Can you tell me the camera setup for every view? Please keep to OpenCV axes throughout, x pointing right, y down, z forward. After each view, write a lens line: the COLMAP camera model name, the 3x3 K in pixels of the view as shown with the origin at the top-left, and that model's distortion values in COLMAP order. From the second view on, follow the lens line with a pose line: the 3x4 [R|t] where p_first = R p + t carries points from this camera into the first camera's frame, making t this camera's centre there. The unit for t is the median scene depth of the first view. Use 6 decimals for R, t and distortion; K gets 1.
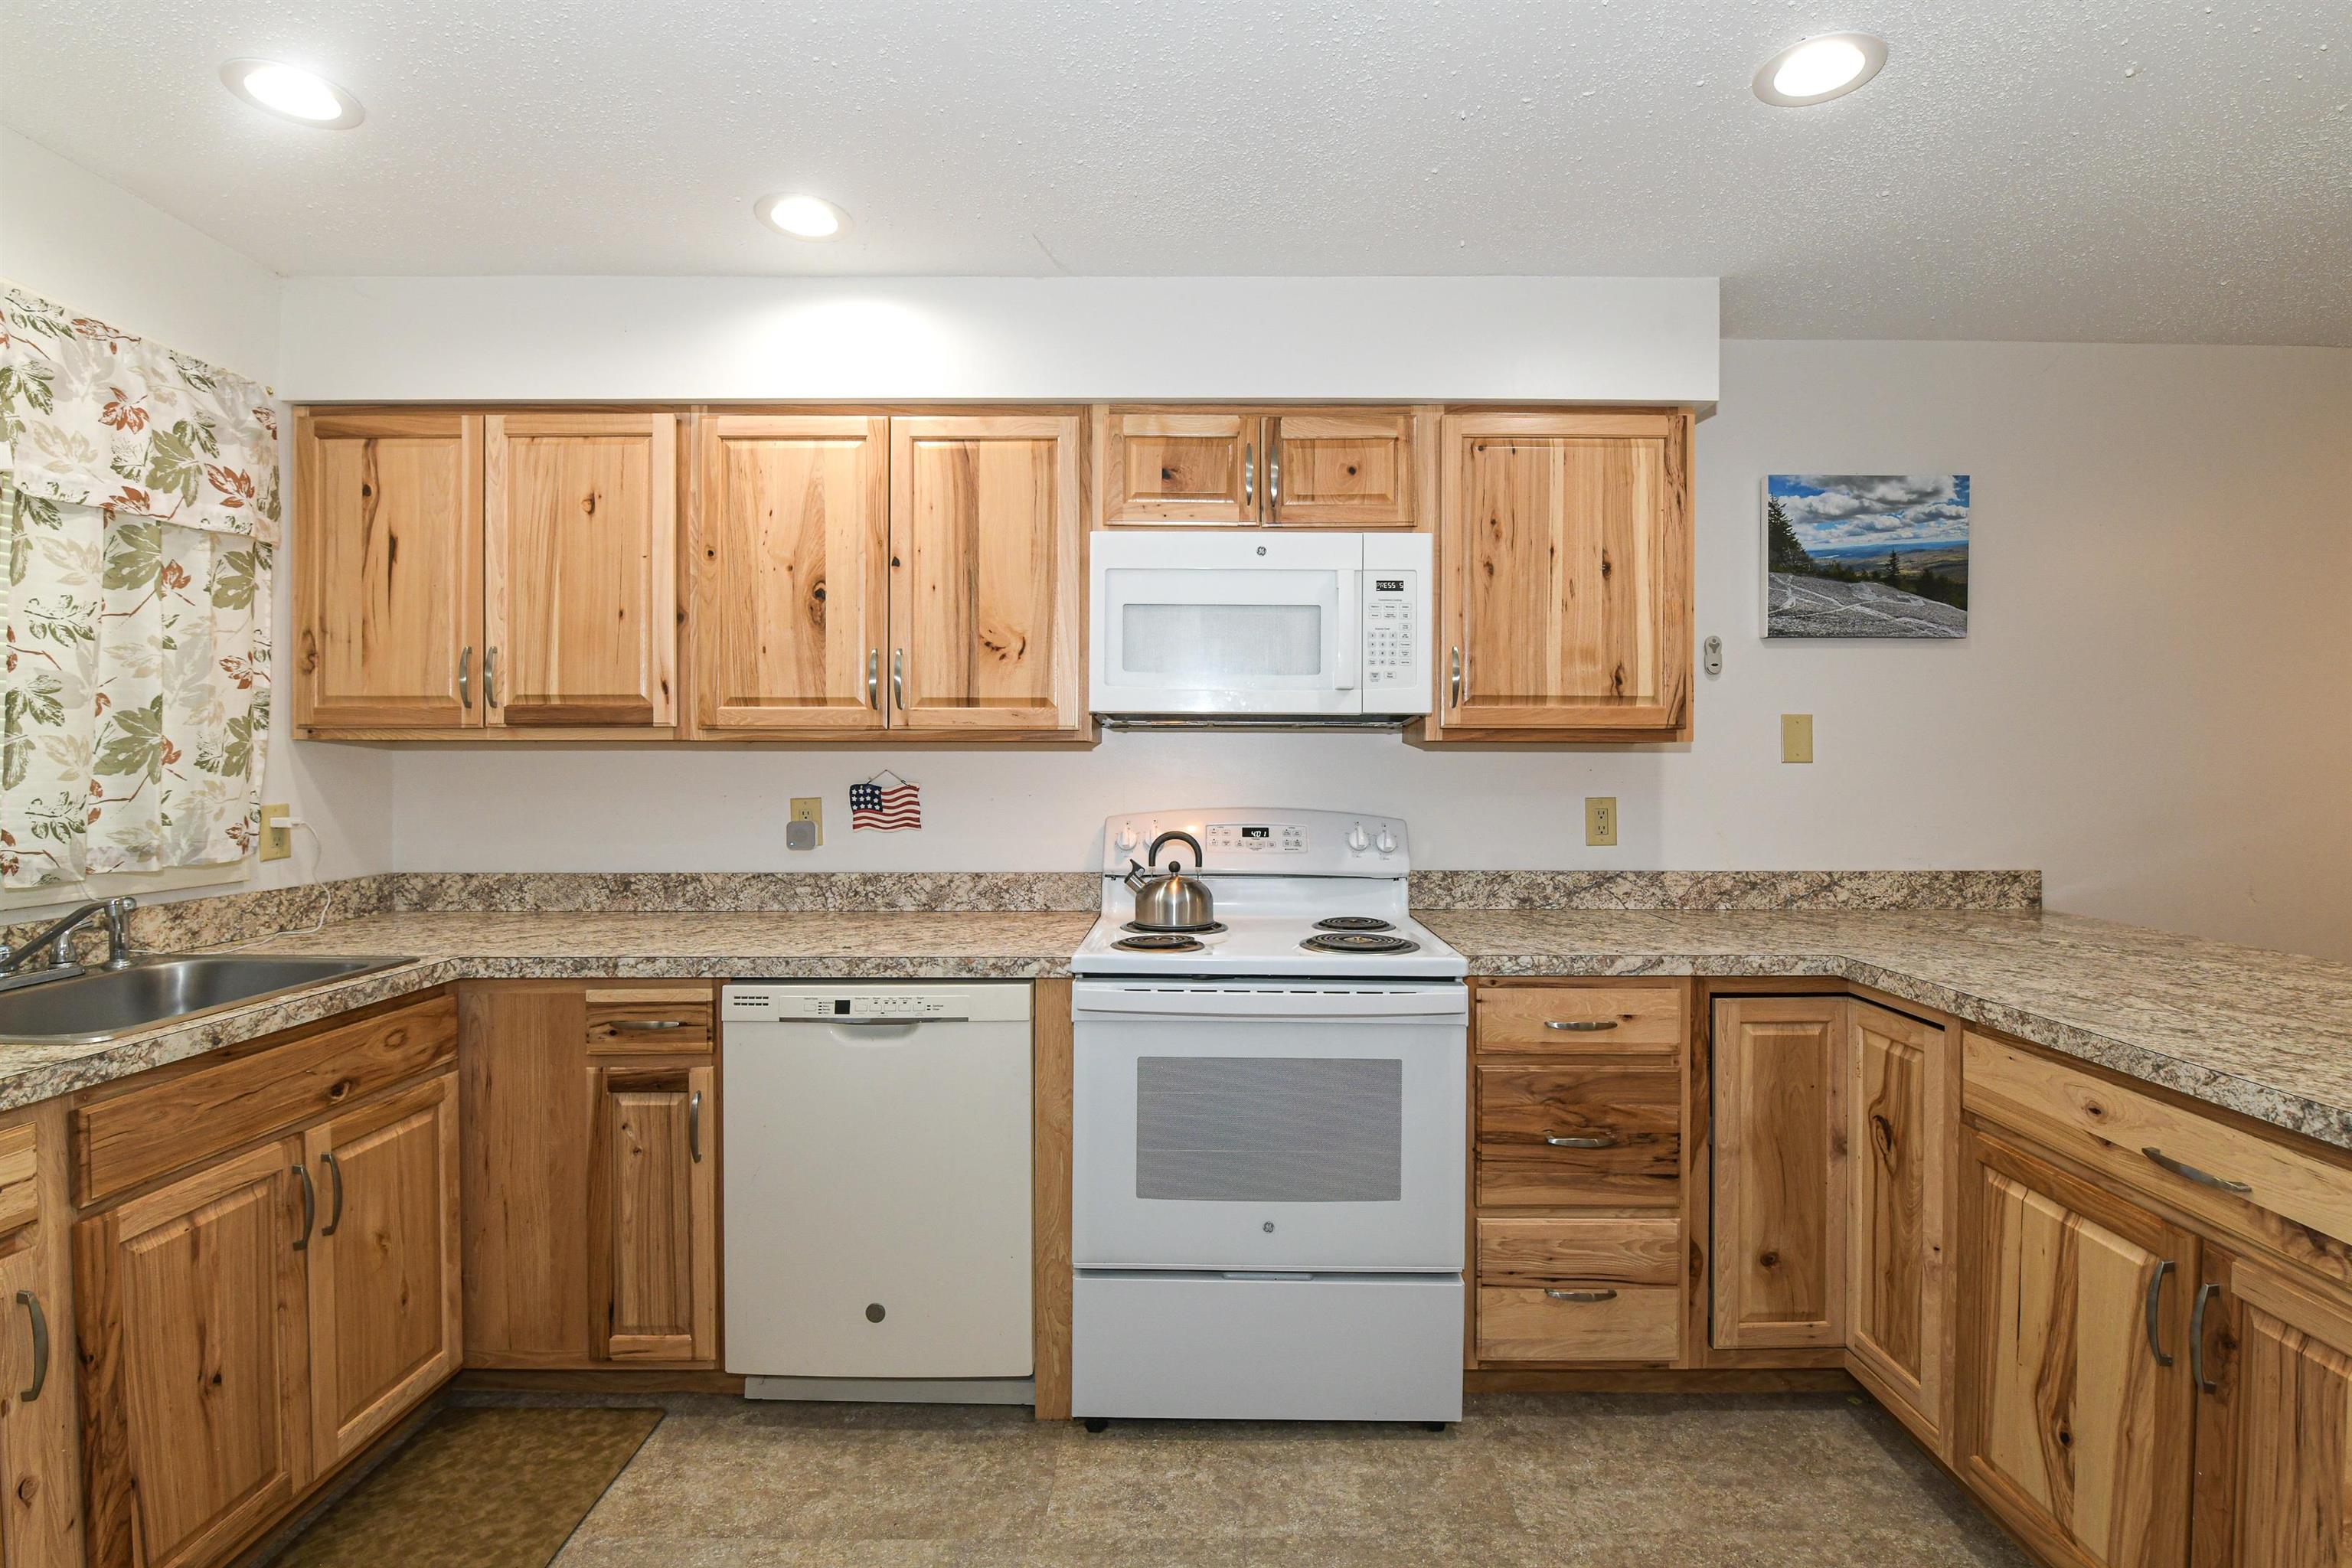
lens RADIAL K [[1045.1, 0, 1180.9], [0, 1045.1, 761.9], [0, 0, 1]] dist [-0.003090, -0.010314]
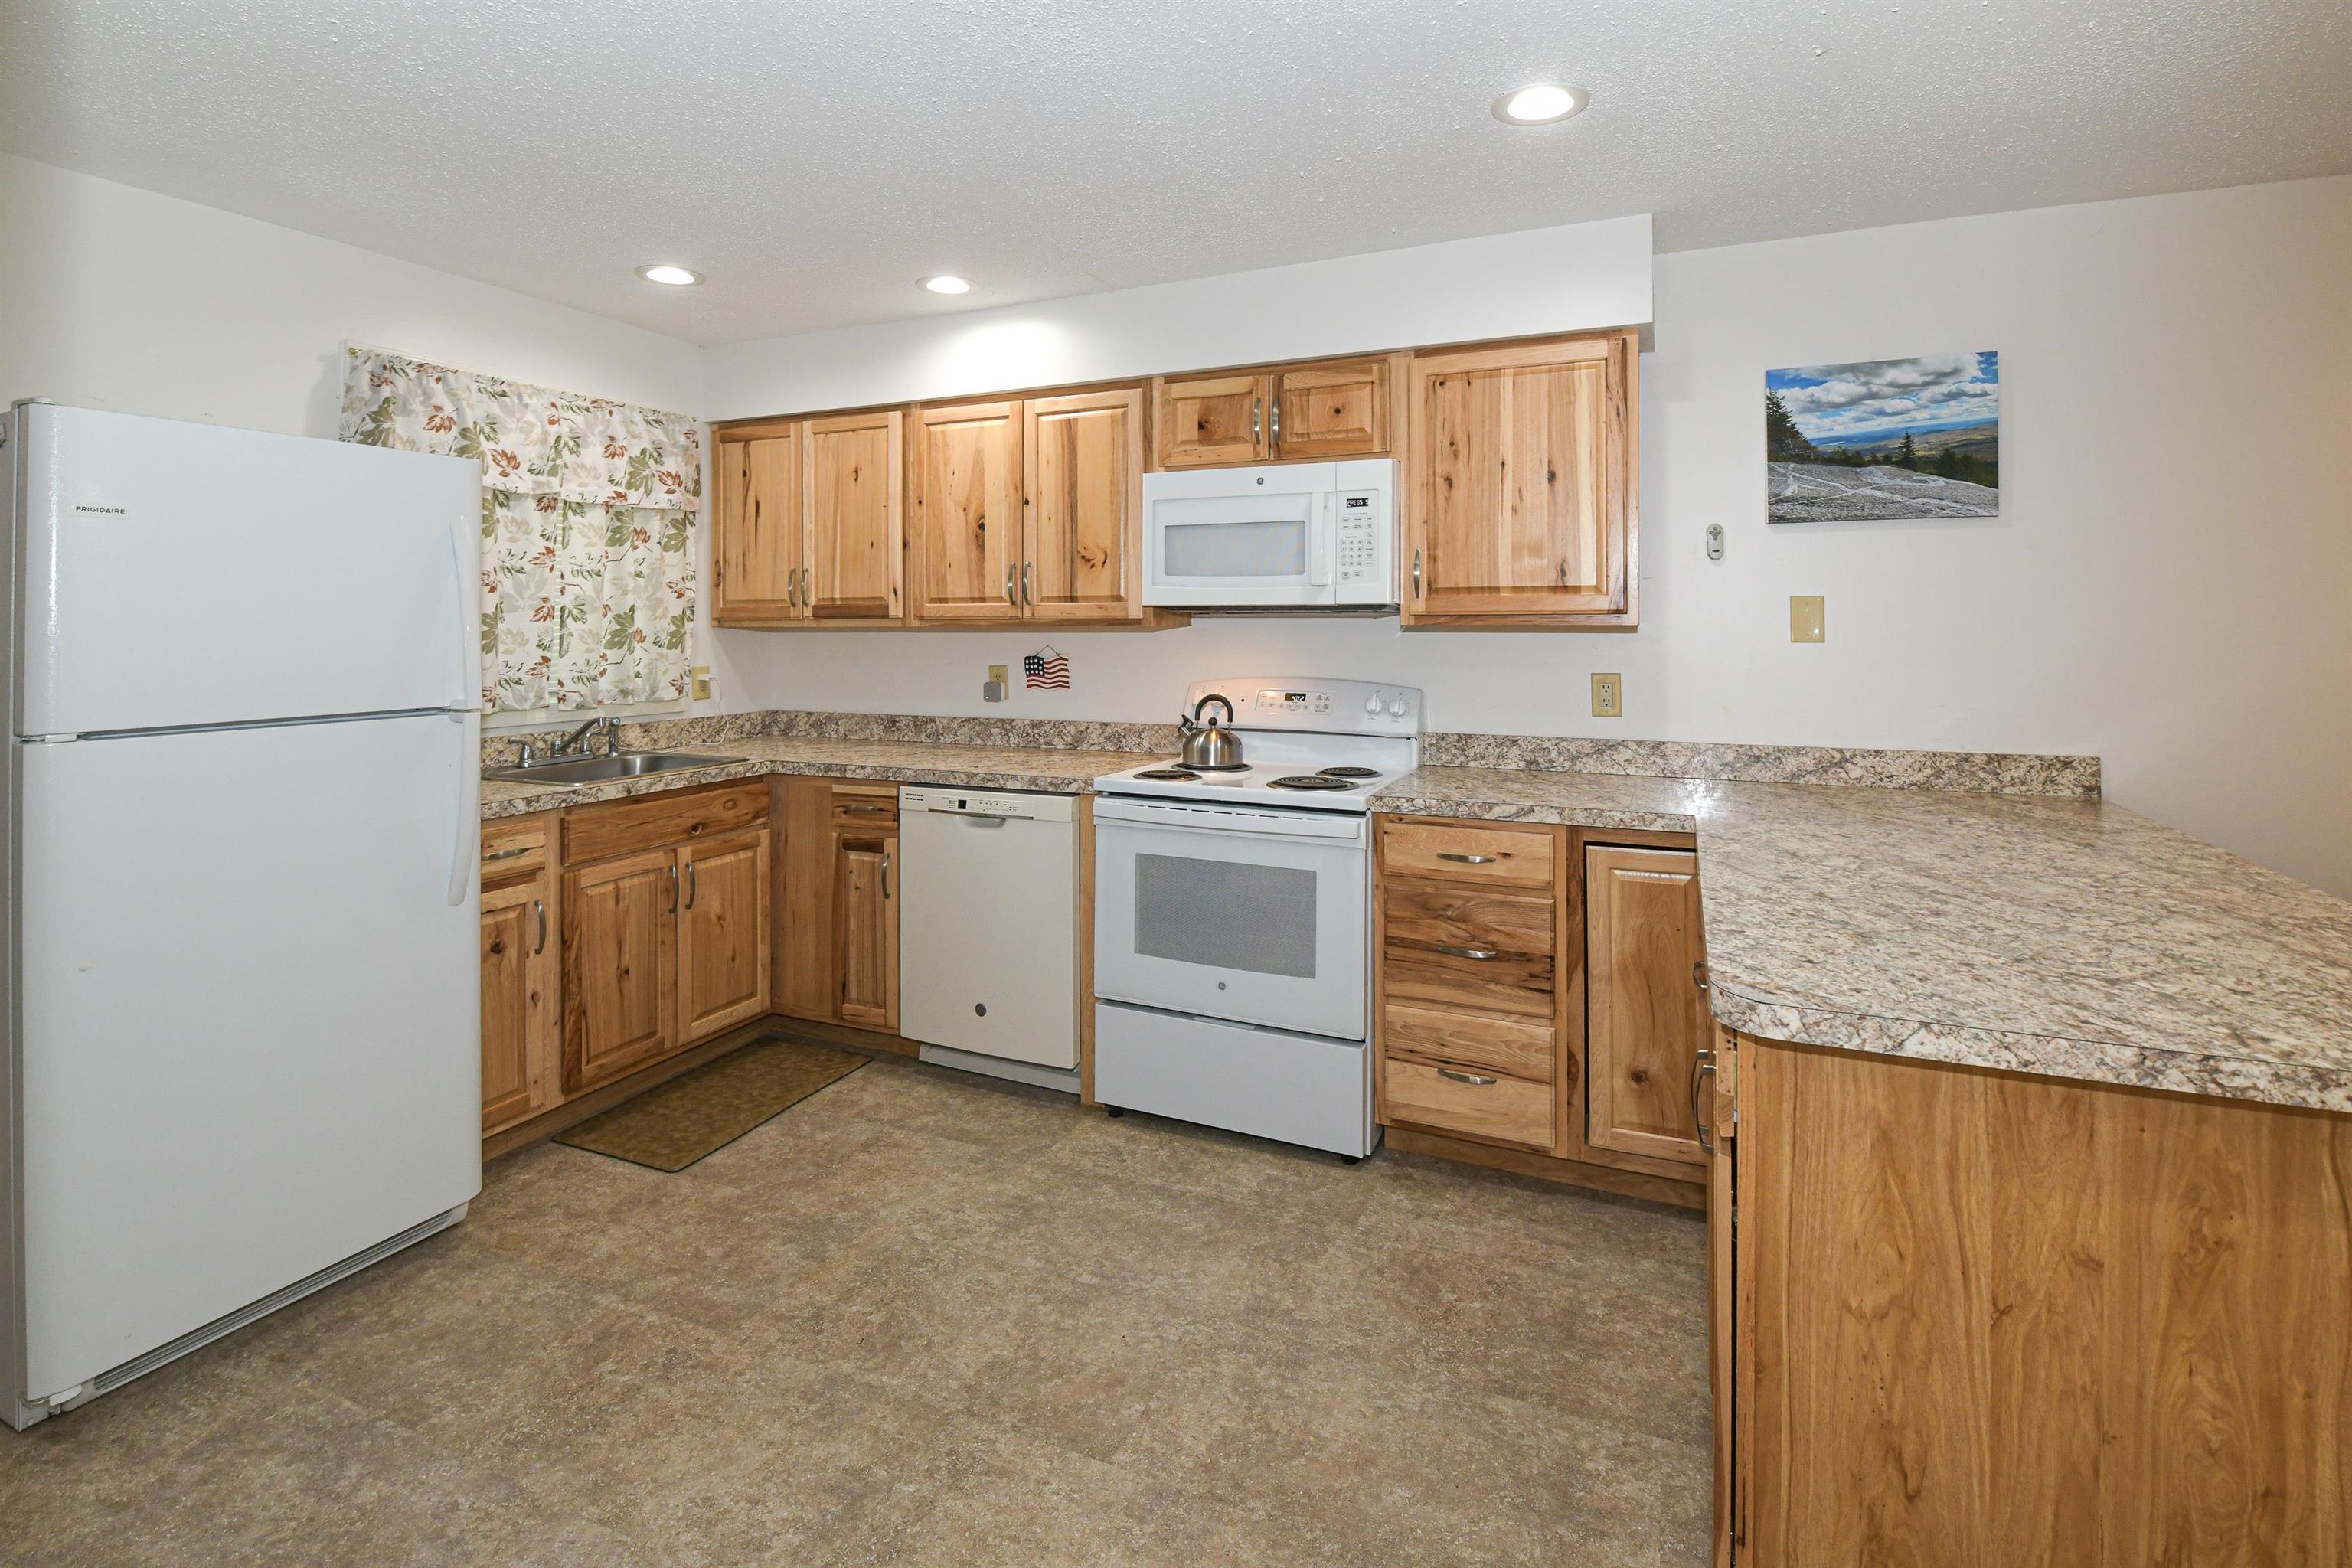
lens RADIAL K [[1079.6, 0, 1184.6], [0, 1079.6, 614.4], [0, 0, 1]] dist [-0.004236, -0.005575]
pose [[0.915956, -0.007233, -0.401212, 0.517198], [0.003709, 0.999947, -0.009561, -0.021937], [0.401261, 0.007270, 0.915935, -0.265687]]
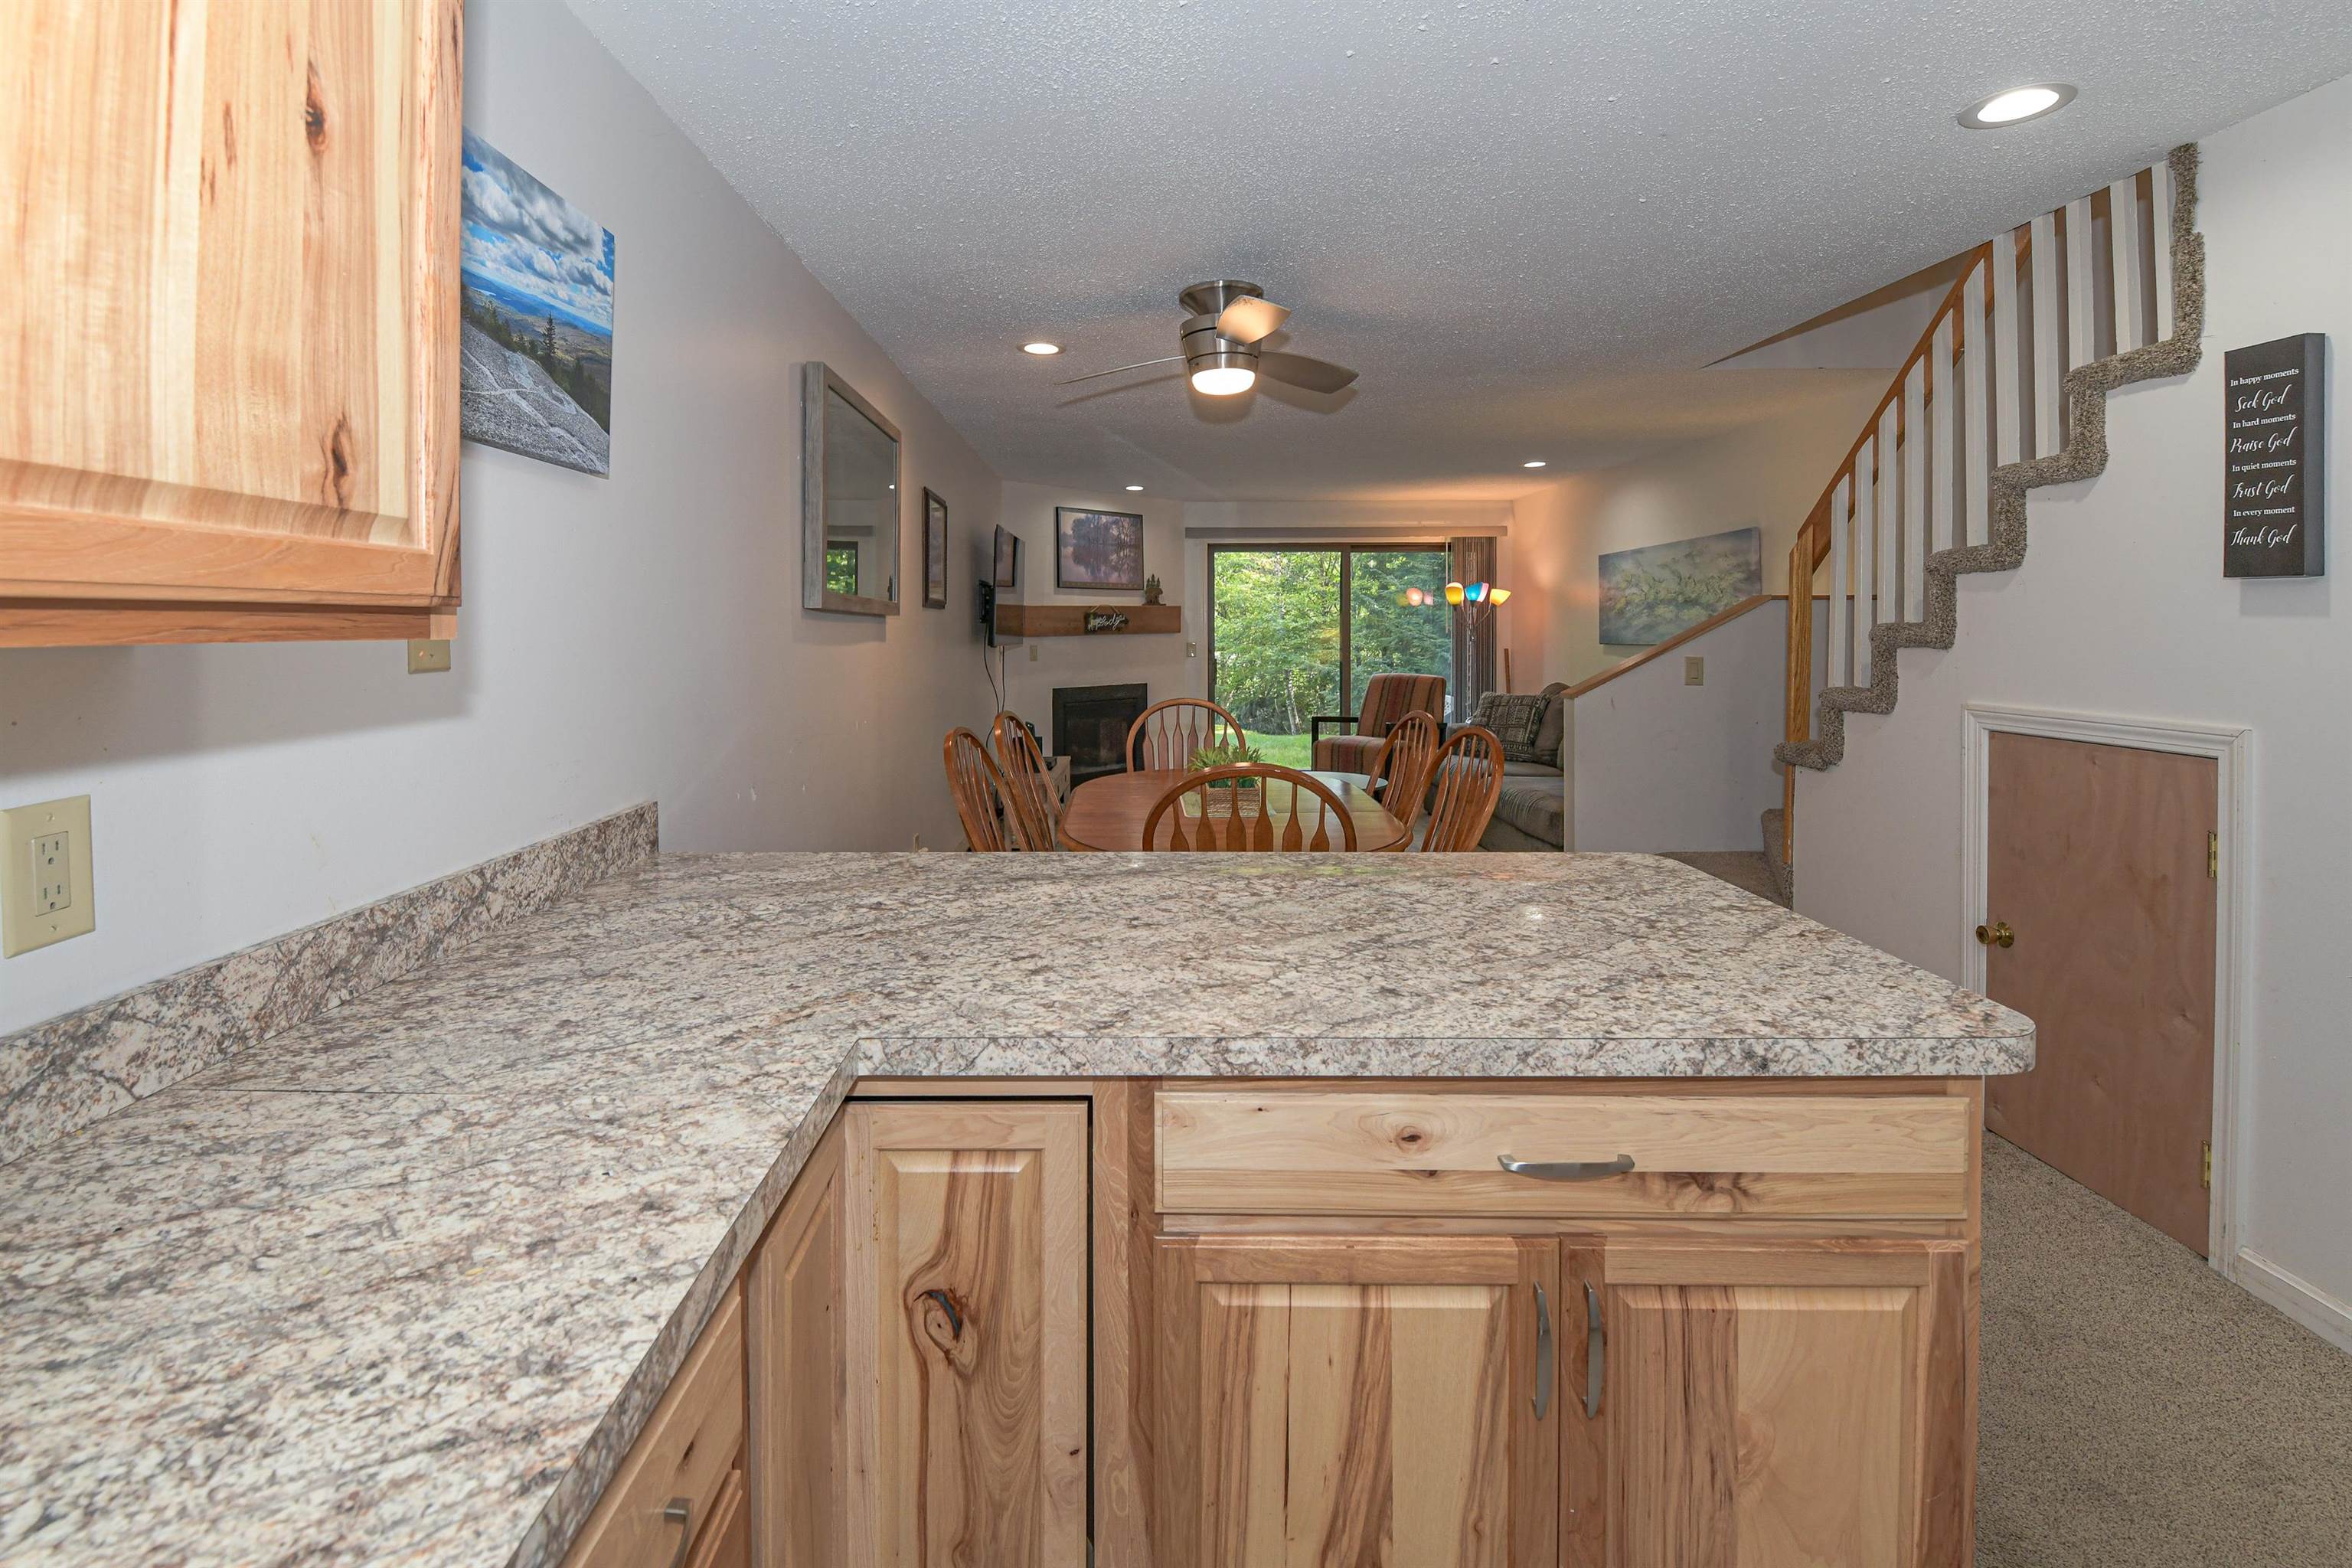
lens RADIAL K [[1063.1, 0, 1146.8], [0, 1063.1, 629.4], [0, 0, 1]] dist [0.000405, -0.009704]
pose [[-0.012823, -0.005895, 0.999900, 0.069596], [0.004095, 0.999974, 0.005948, -0.024676], [-0.999909, 0.004171, -0.012799, 0.743993]]
